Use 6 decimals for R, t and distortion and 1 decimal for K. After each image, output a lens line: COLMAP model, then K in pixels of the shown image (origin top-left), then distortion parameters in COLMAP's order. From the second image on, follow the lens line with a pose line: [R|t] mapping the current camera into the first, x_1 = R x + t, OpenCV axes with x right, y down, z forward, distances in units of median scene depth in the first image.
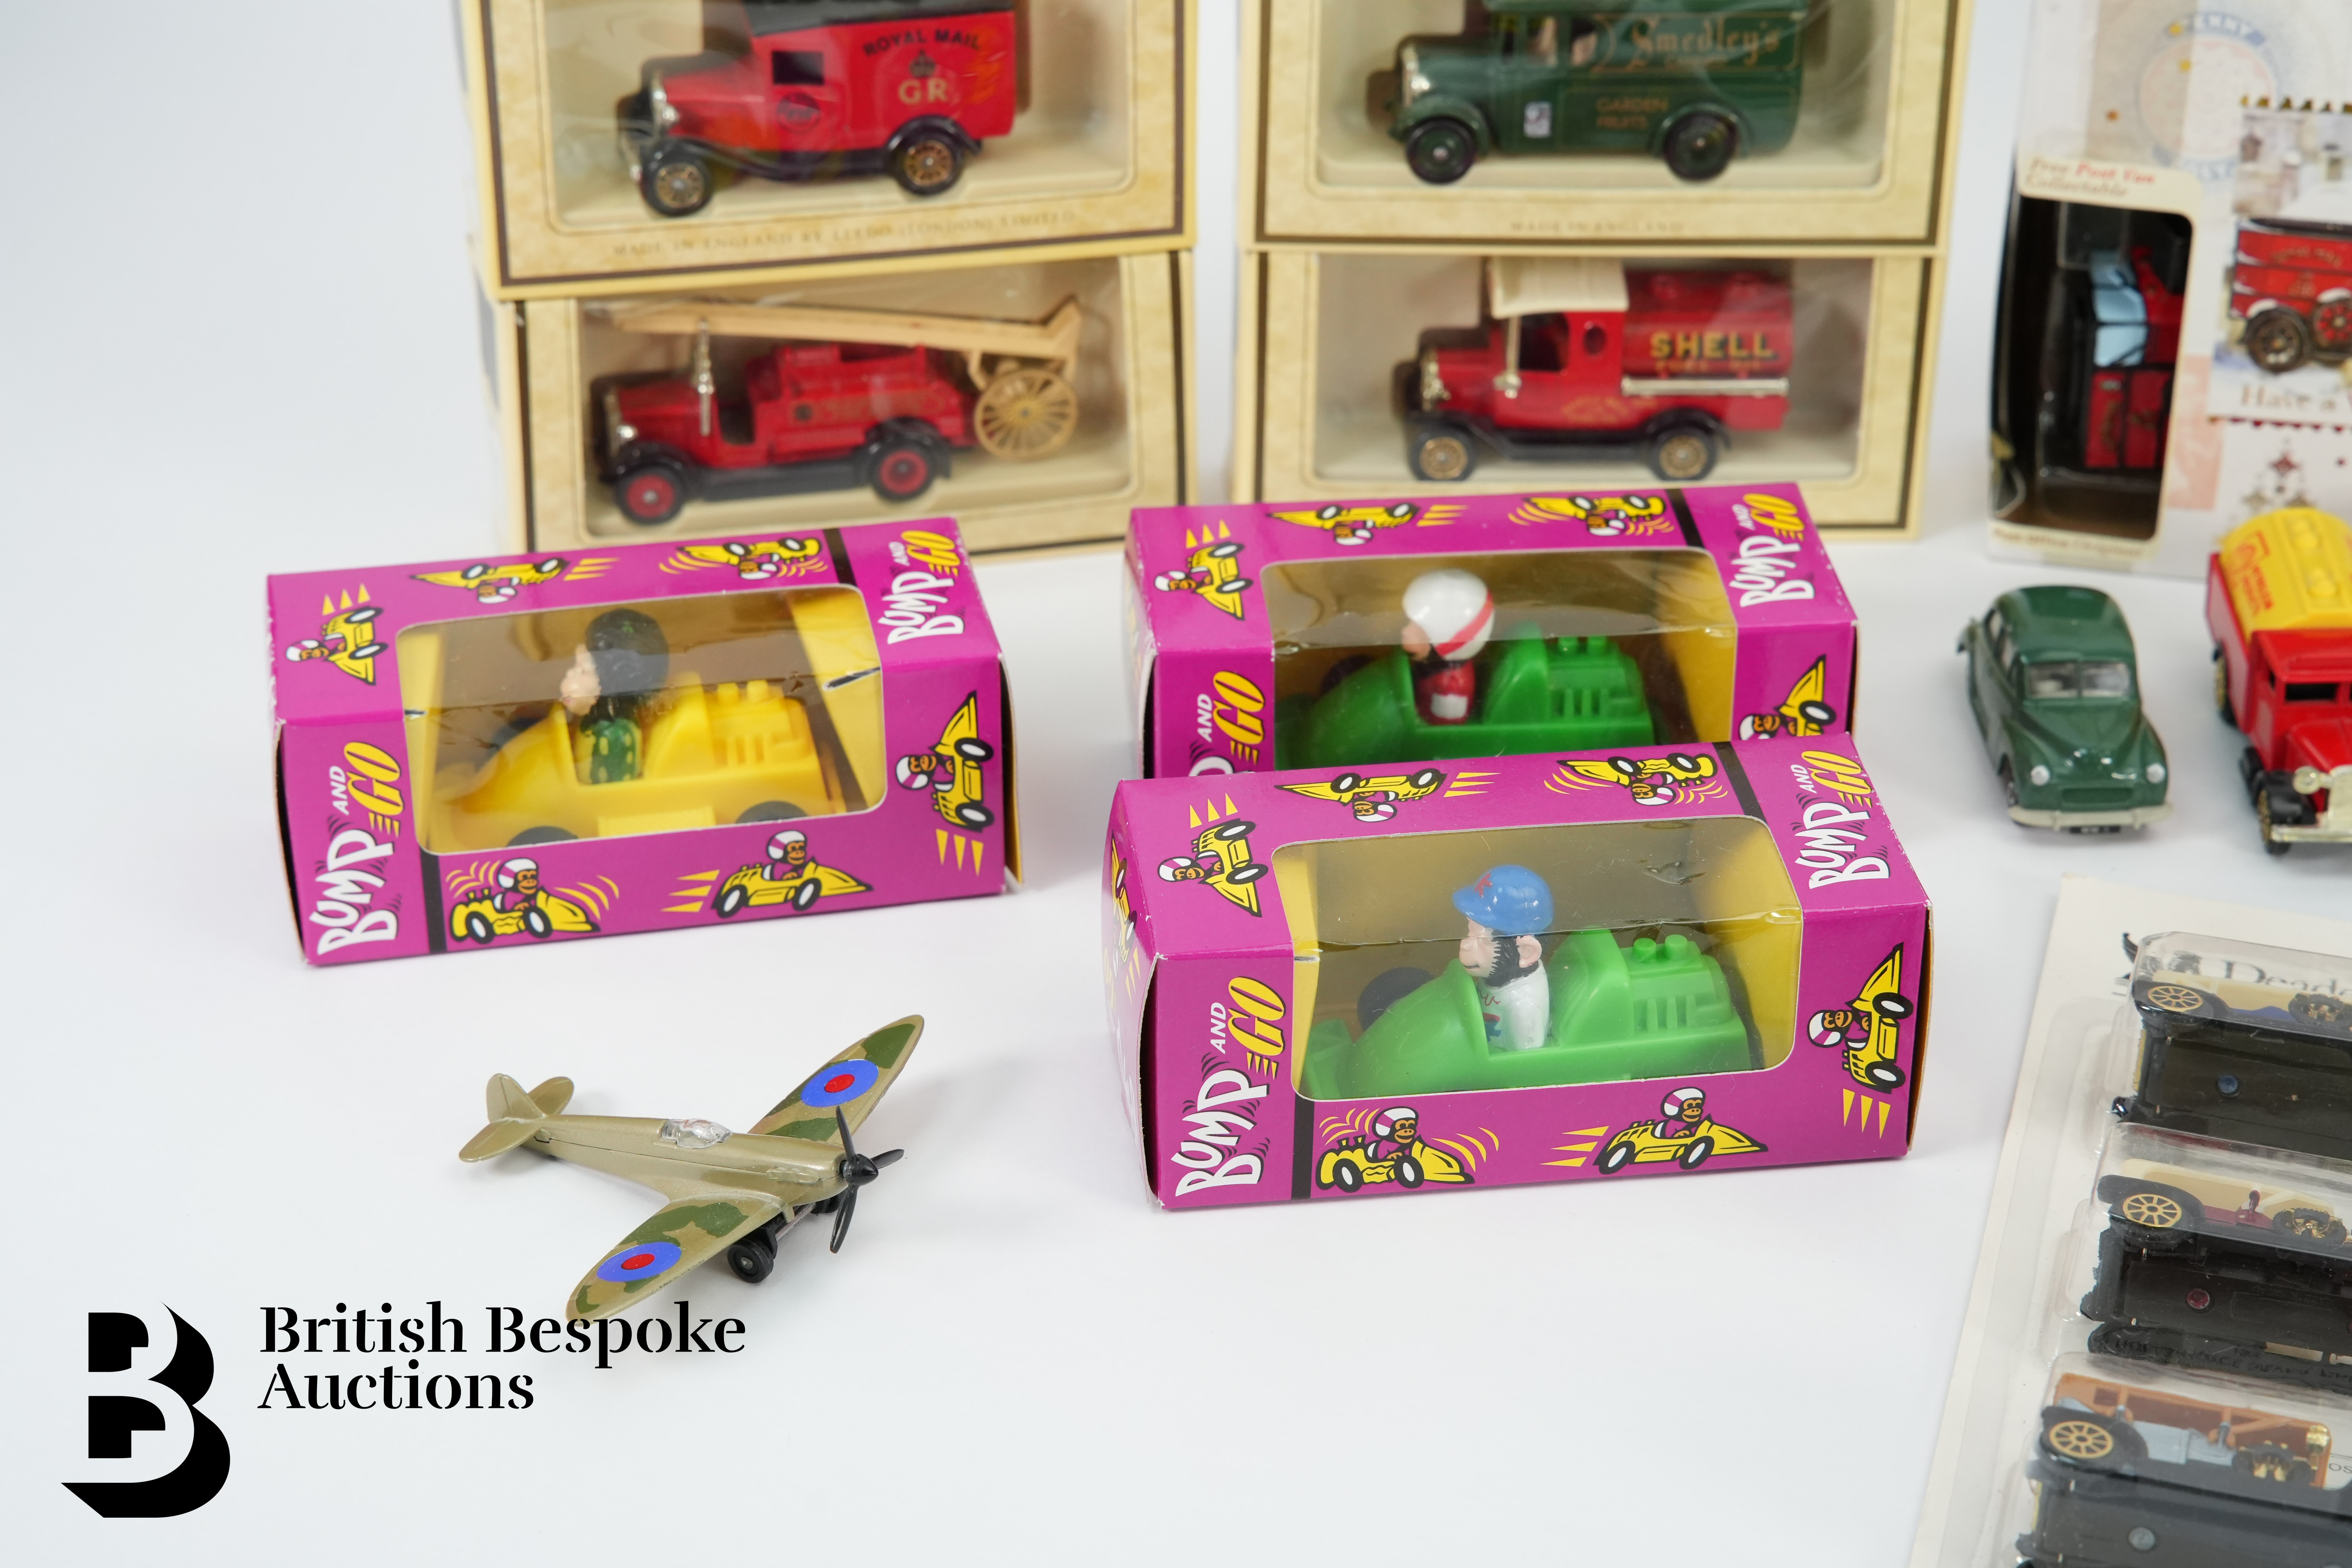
lens RADIAL K [[4719.5, 0, 1177.9], [0, 4719.5, 796.7], [0, 0, 1]] dist [0.040676, 0.000000]
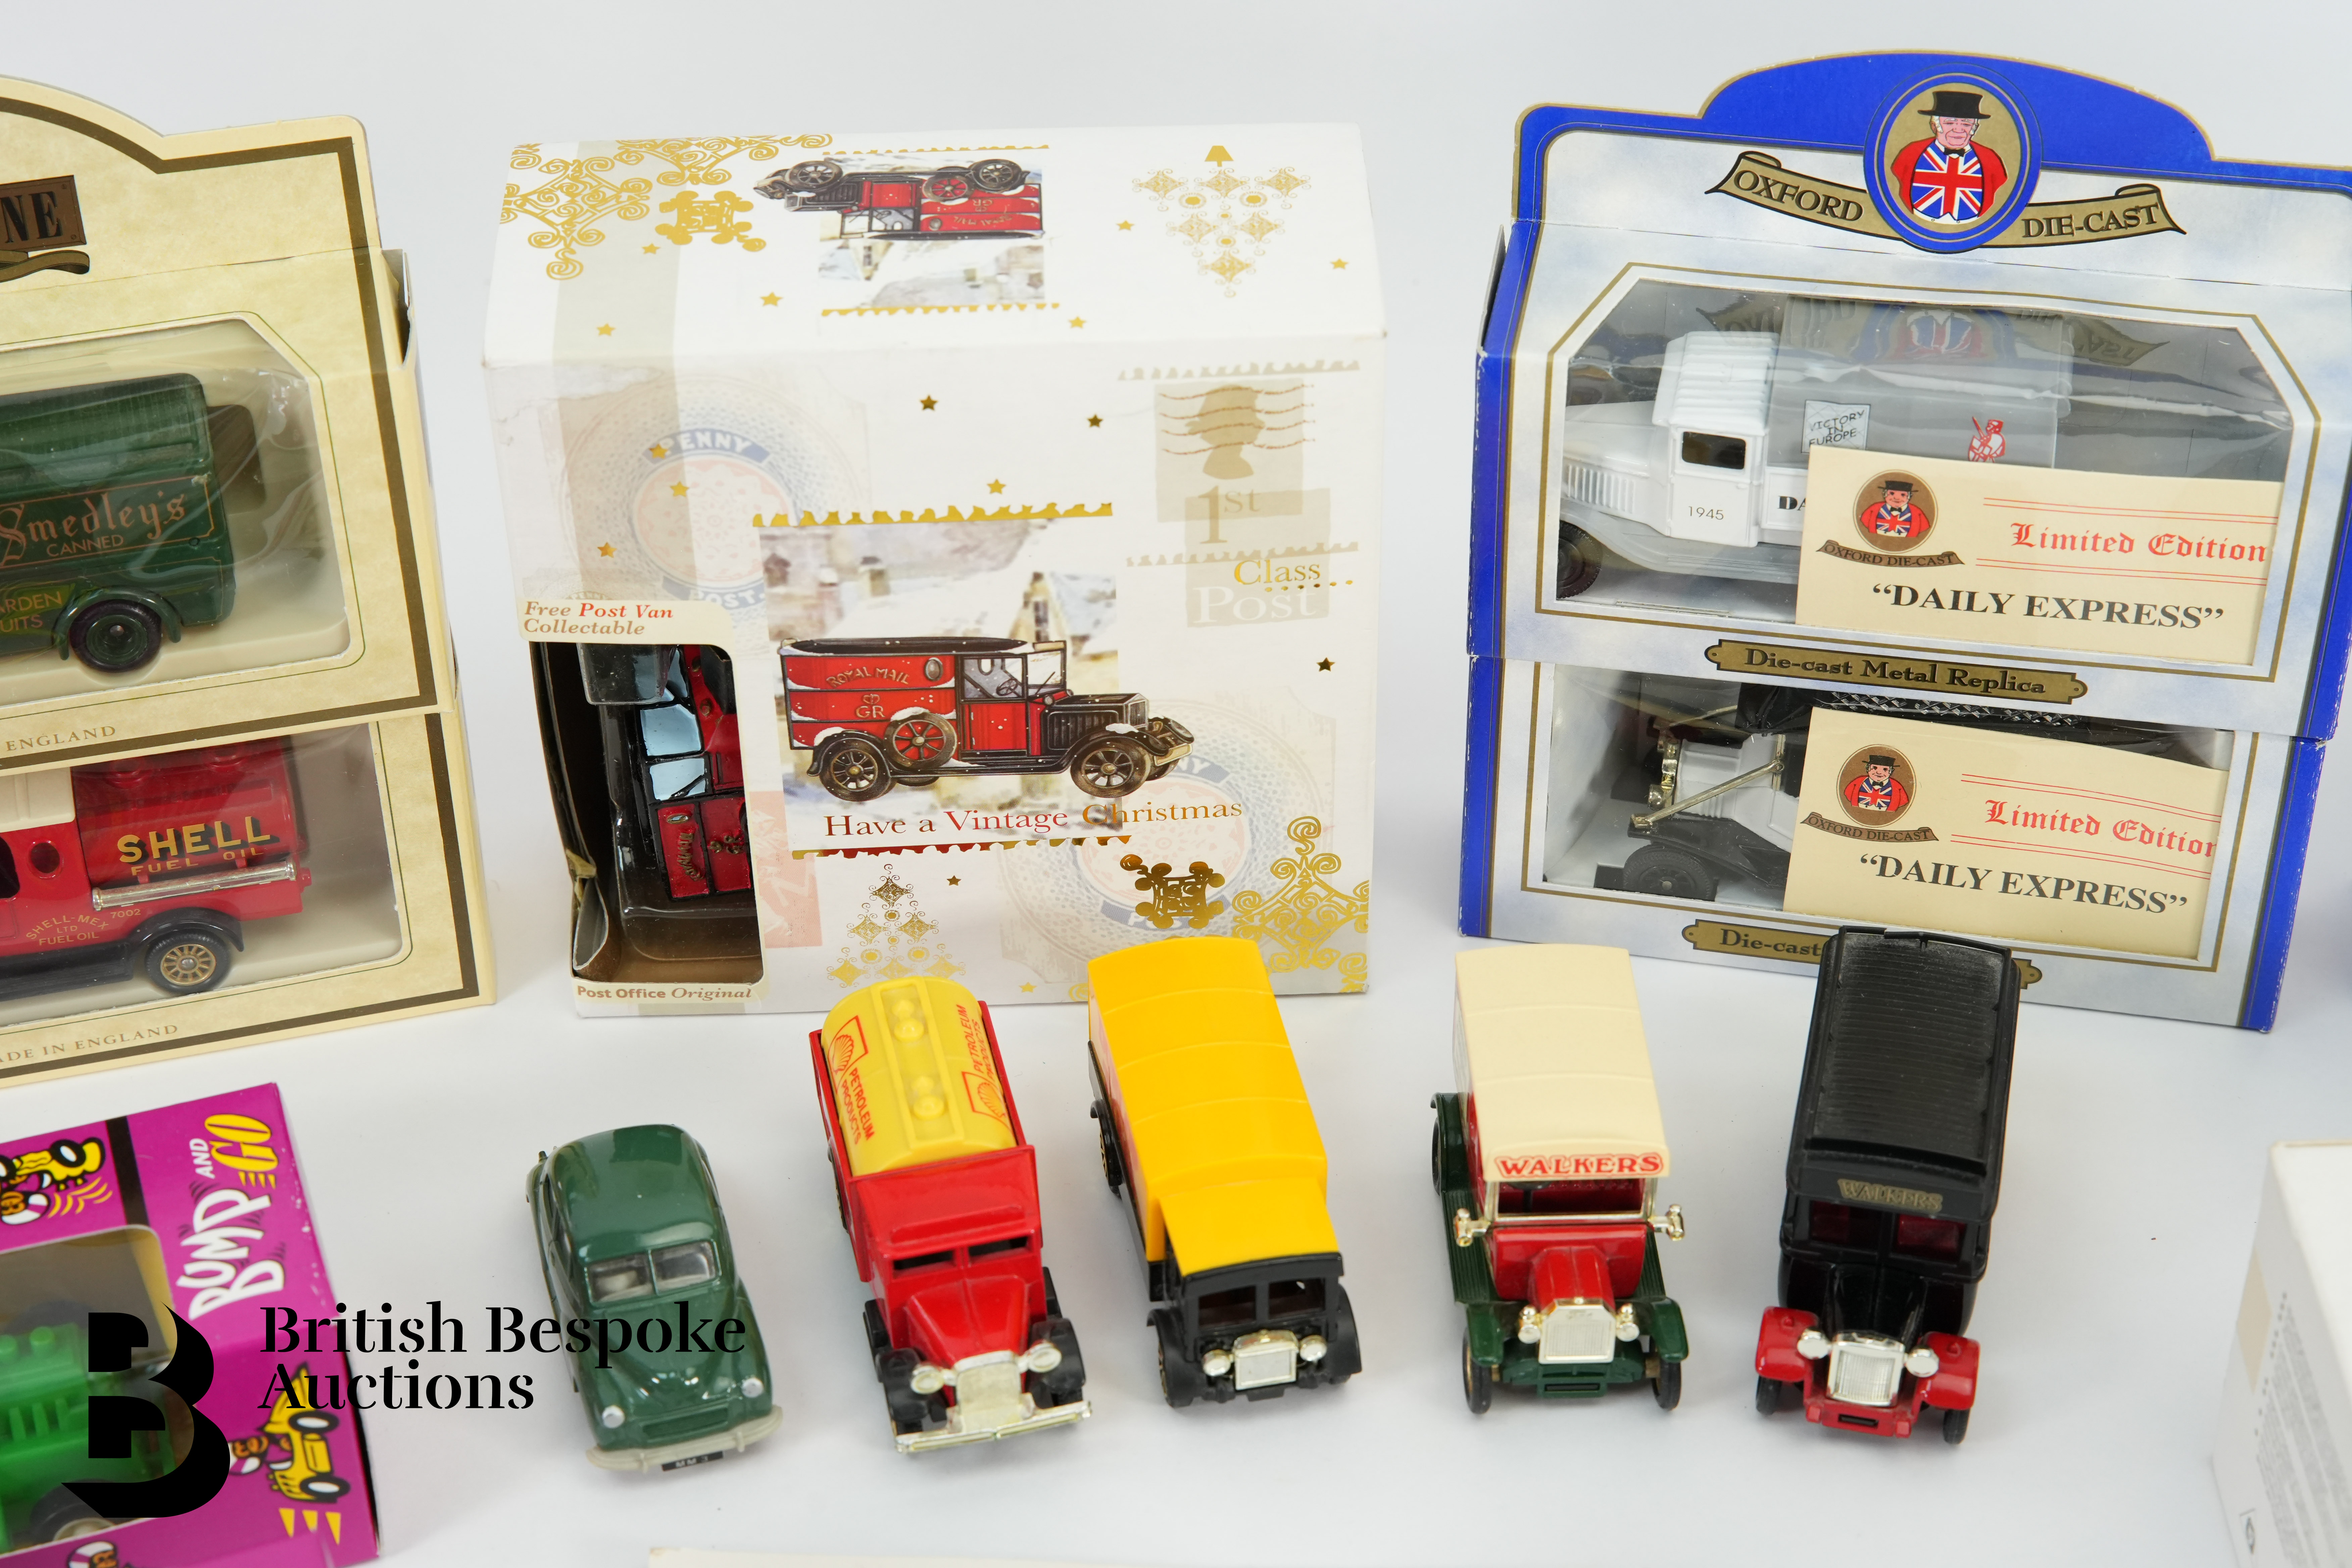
lens RADIAL K [[4134.0, 0, 1175.2], [0, 4134.0, 781.1], [0, 0, 1]] dist [-0.000187, 0.000000]
pose [[0.970057, -0.155406, 0.186652, 0.160035], [0.133901, 0.983353, 0.122833, -0.187236], [-0.202634, -0.094162, 0.974717, 0.292215]]
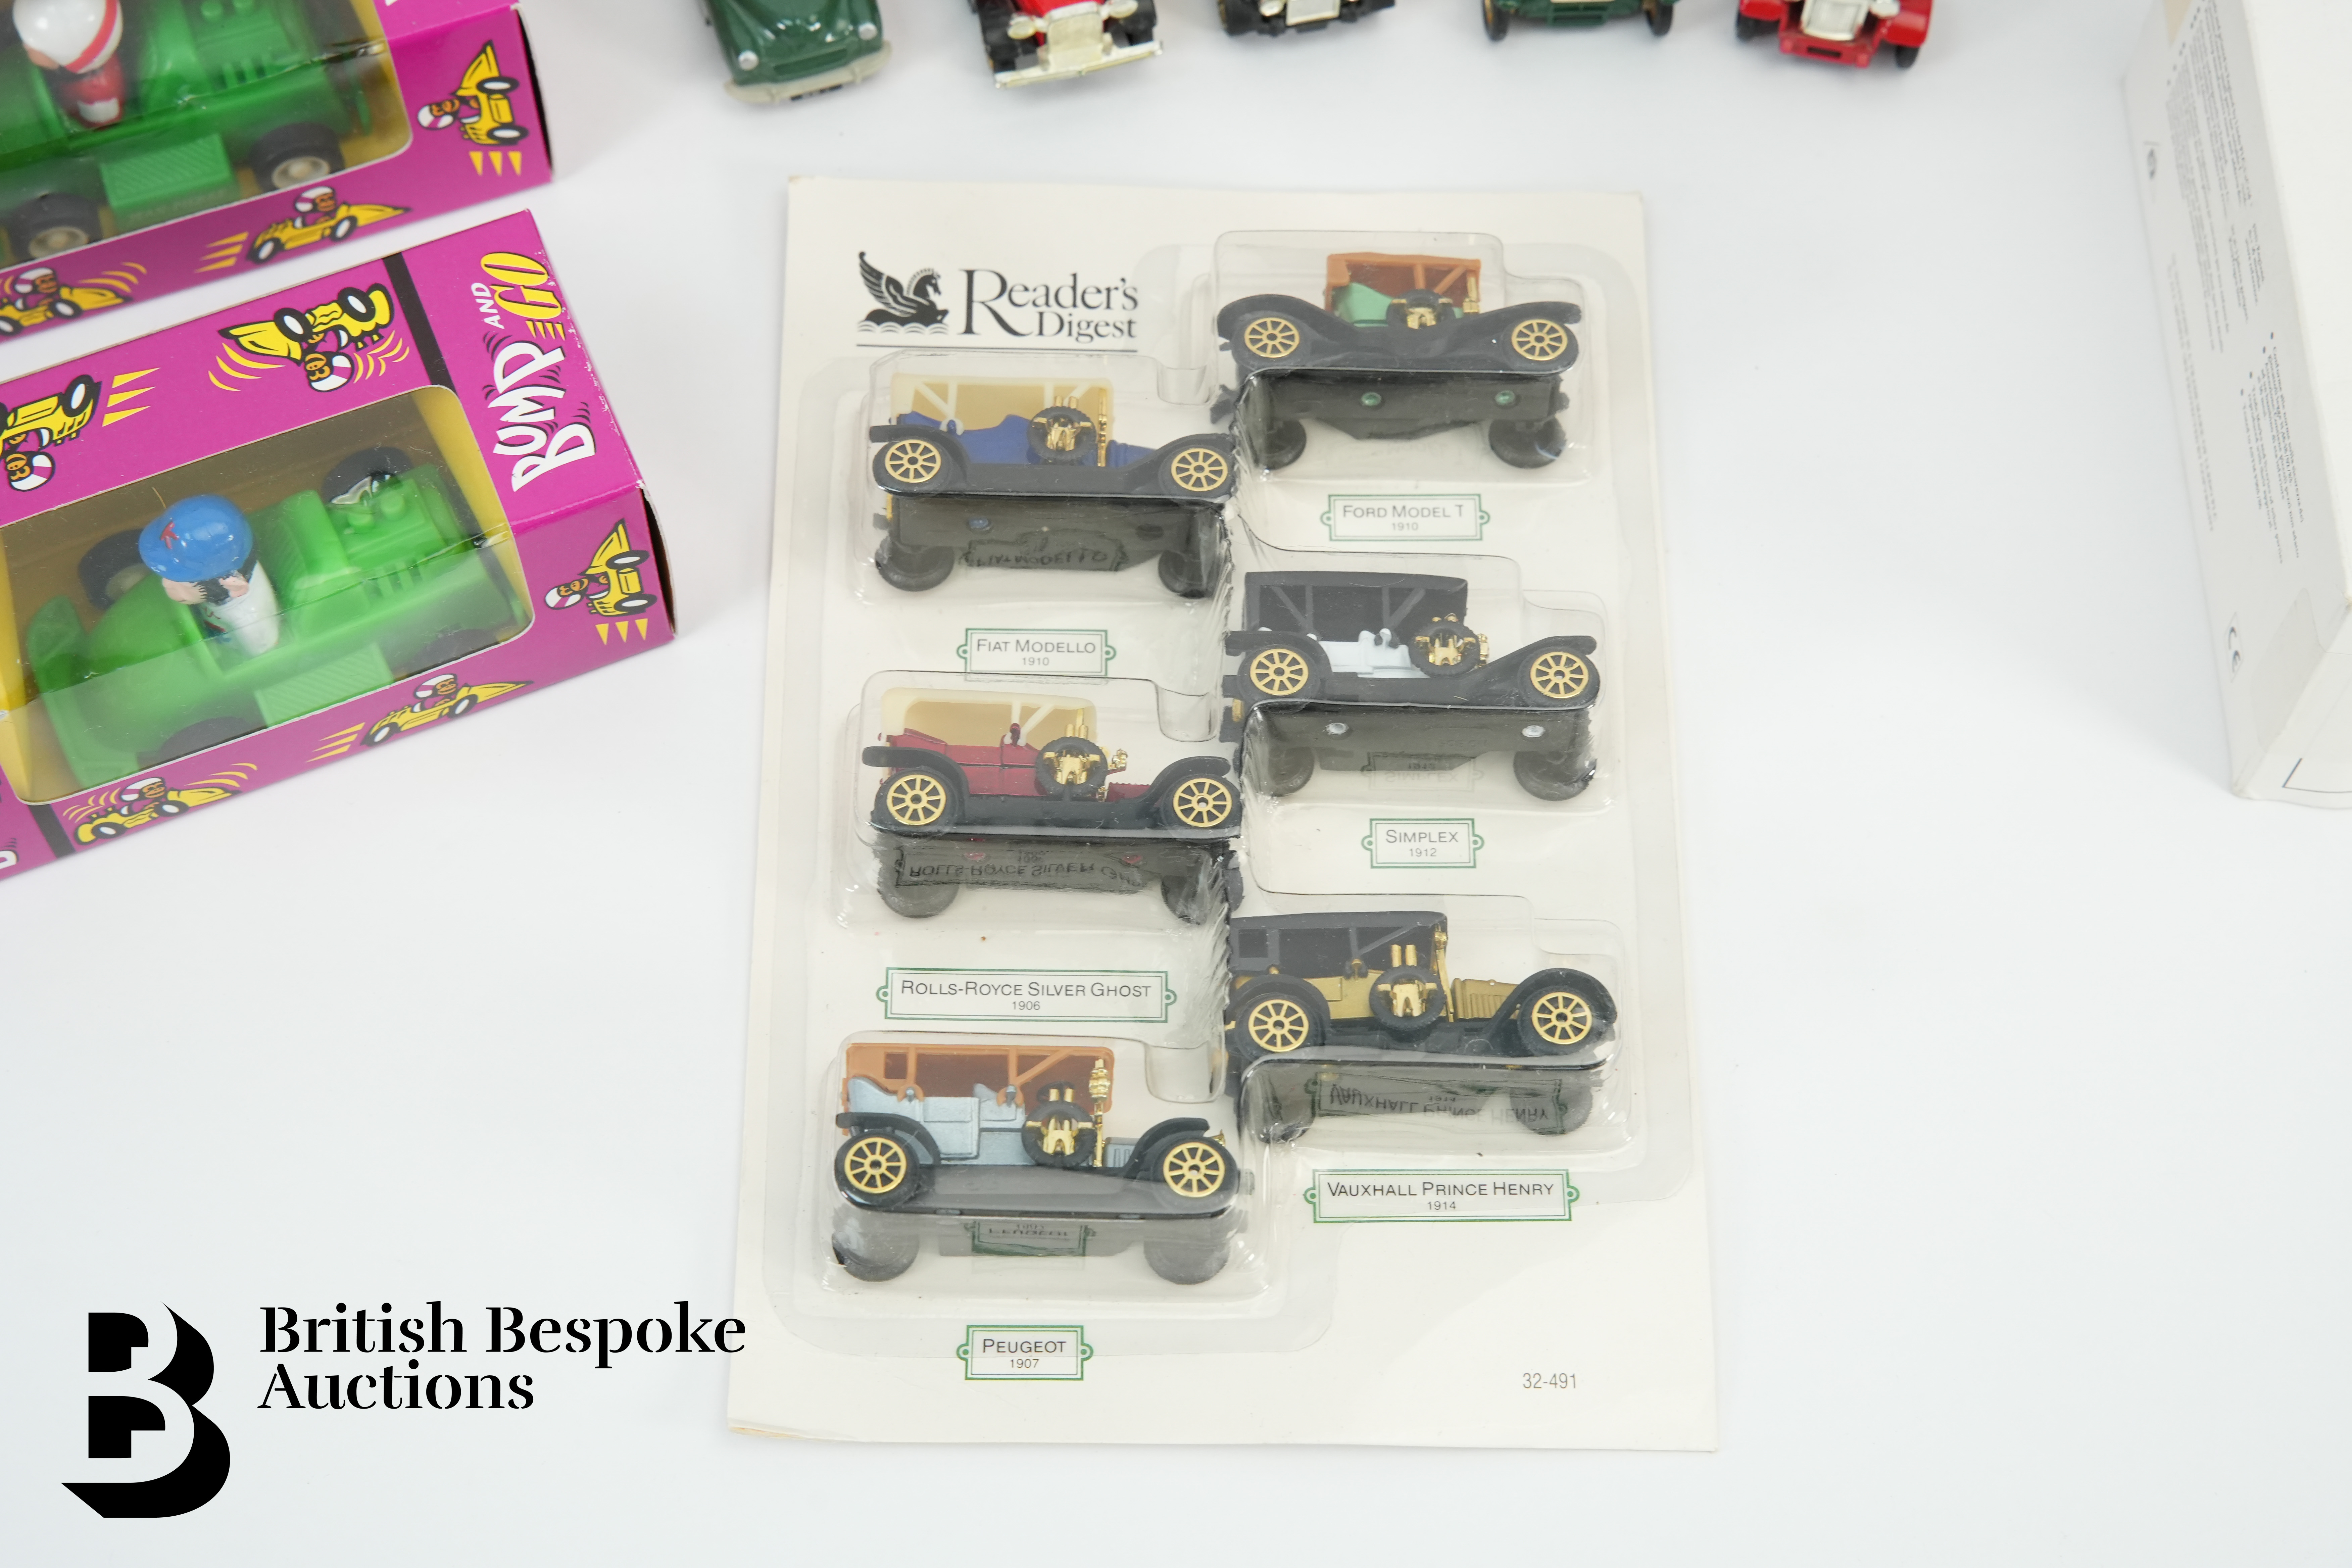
lens RADIAL K [[3925.3, 0, 1167.9], [0, 3925.3, 786.6], [0, 0, 1]] dist [0.025562, 0.000000]
pose [[0.962911, -0.235535, 0.131628, 0.125663], [0.125281, 0.822345, 0.555026, -0.308371], [-0.238972, -0.517950, 0.821353, 0.262868]]
